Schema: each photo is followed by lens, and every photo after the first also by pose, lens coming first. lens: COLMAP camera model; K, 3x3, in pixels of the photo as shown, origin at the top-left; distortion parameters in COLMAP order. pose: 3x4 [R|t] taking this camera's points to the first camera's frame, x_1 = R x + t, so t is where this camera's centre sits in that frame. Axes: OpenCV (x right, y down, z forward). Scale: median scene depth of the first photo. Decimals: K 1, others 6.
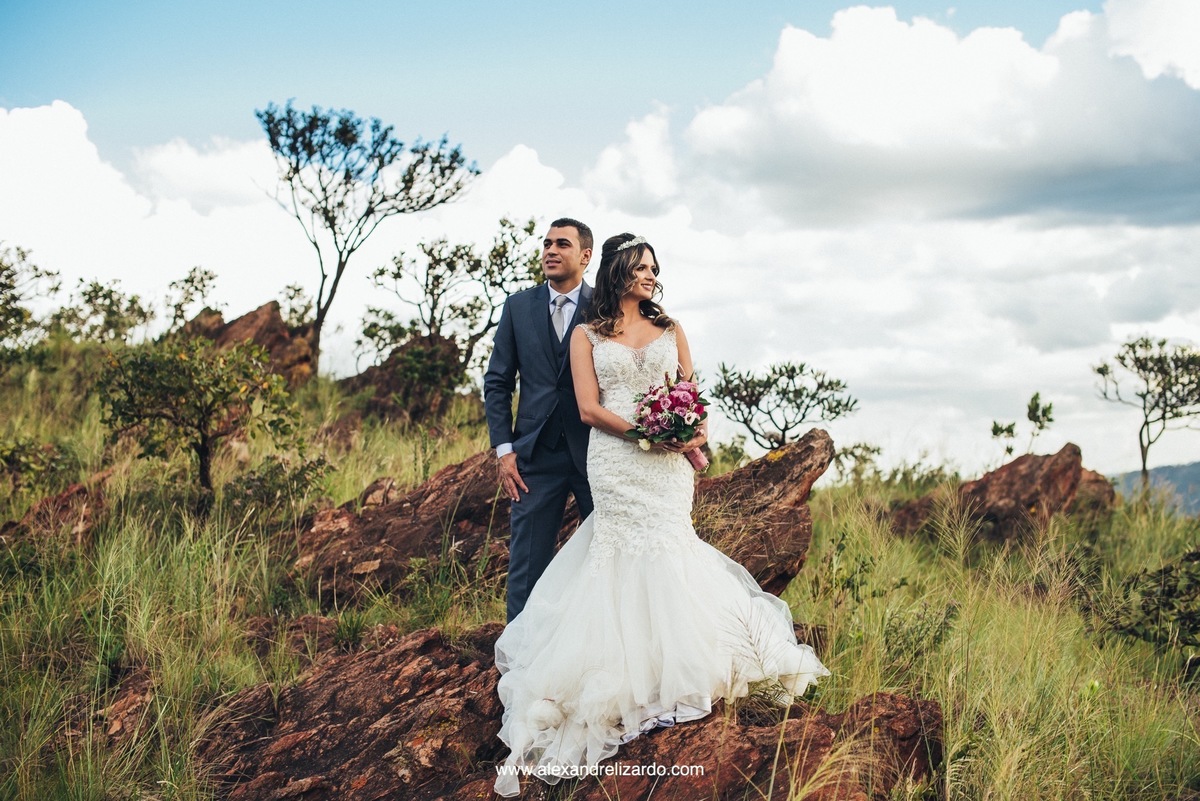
lens RADIAL K [[1718.2, 0, 600.0], [0, 1718.2, 400.5], [0, 0, 1]] dist [-0.165302, 0.200997]
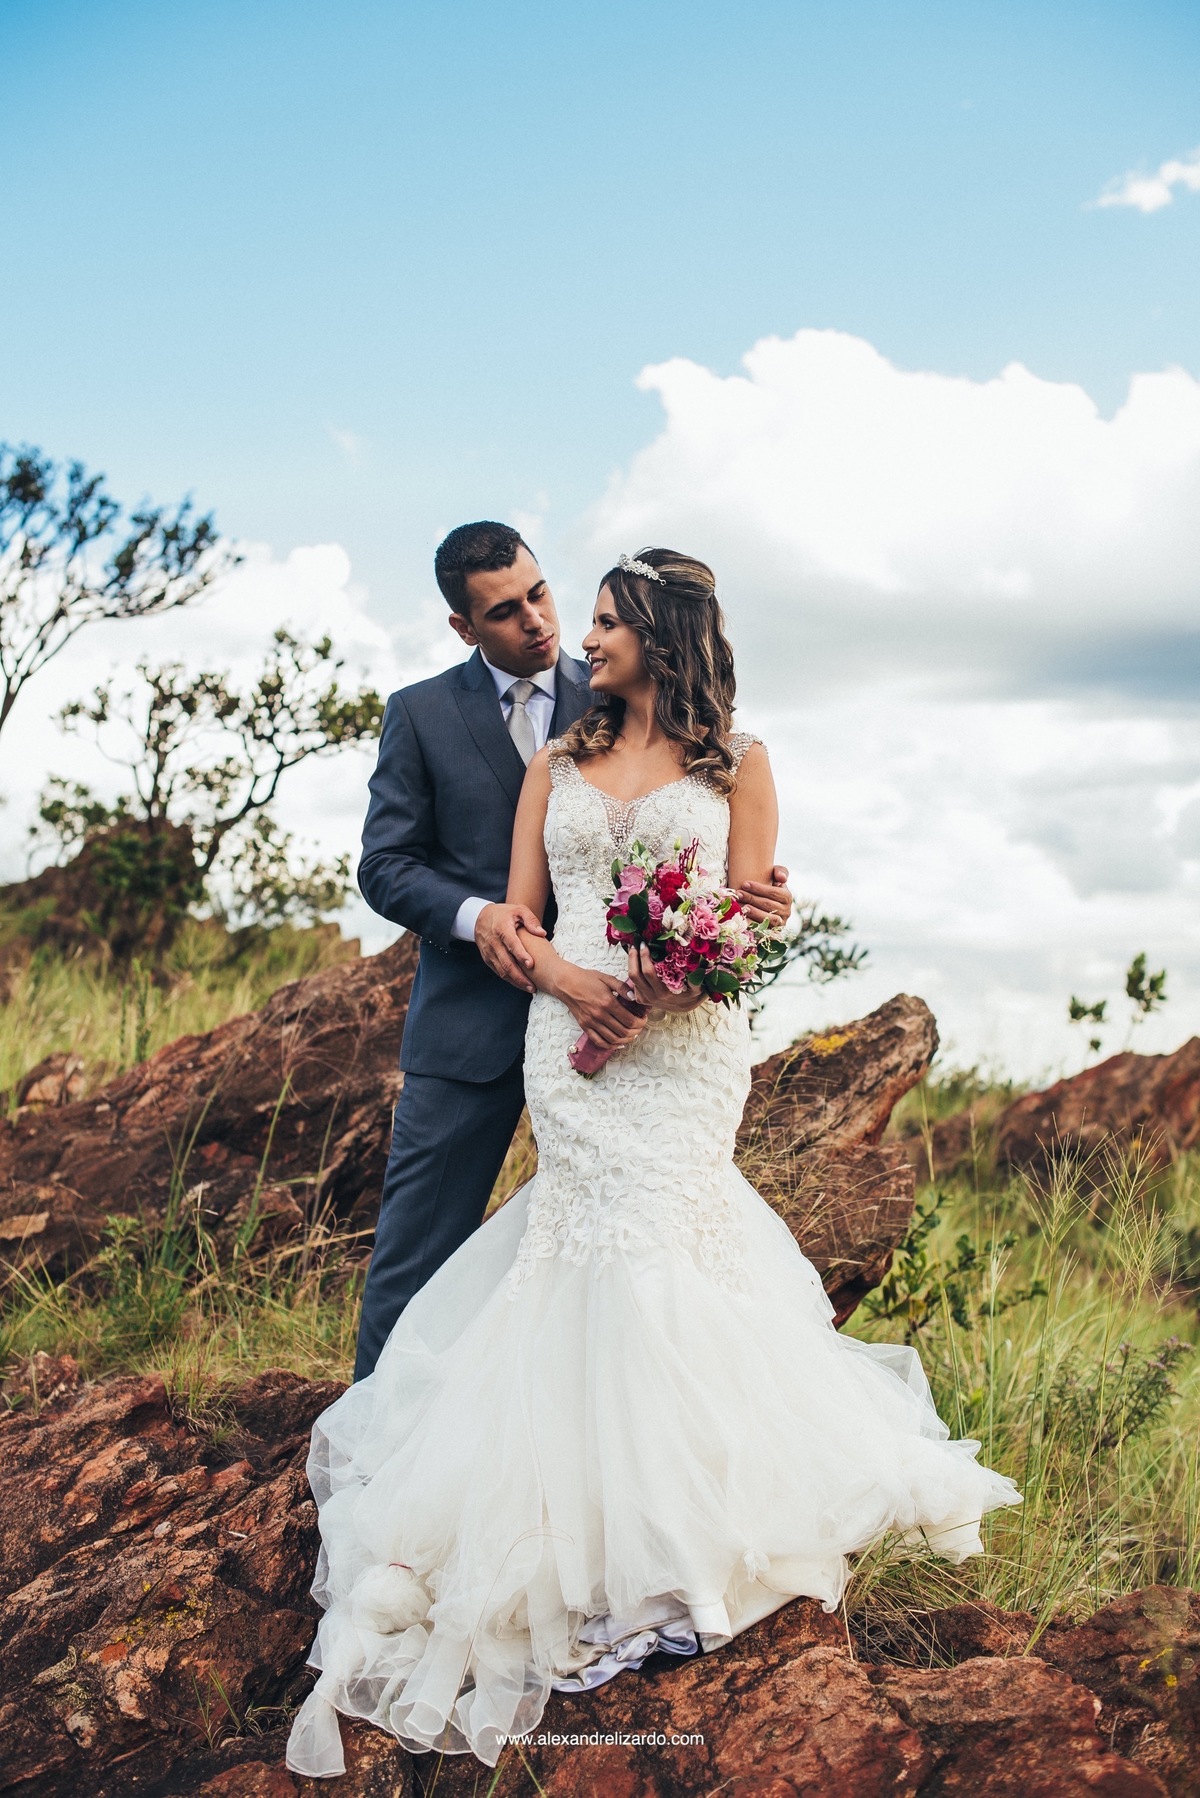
lens RADIAL K [[2574.4, 0, 600.0], [0, 2574.4, 899.0], [0, 0, 1]] dist [-0.165302, 0.200997]
pose [[0.996000, 0.042432, 0.078635, -0.013930], [-0.040952, 0.998954, -0.020337, 0.003463], [-0.079416, 0.017035, 0.996696, 0.112317]]
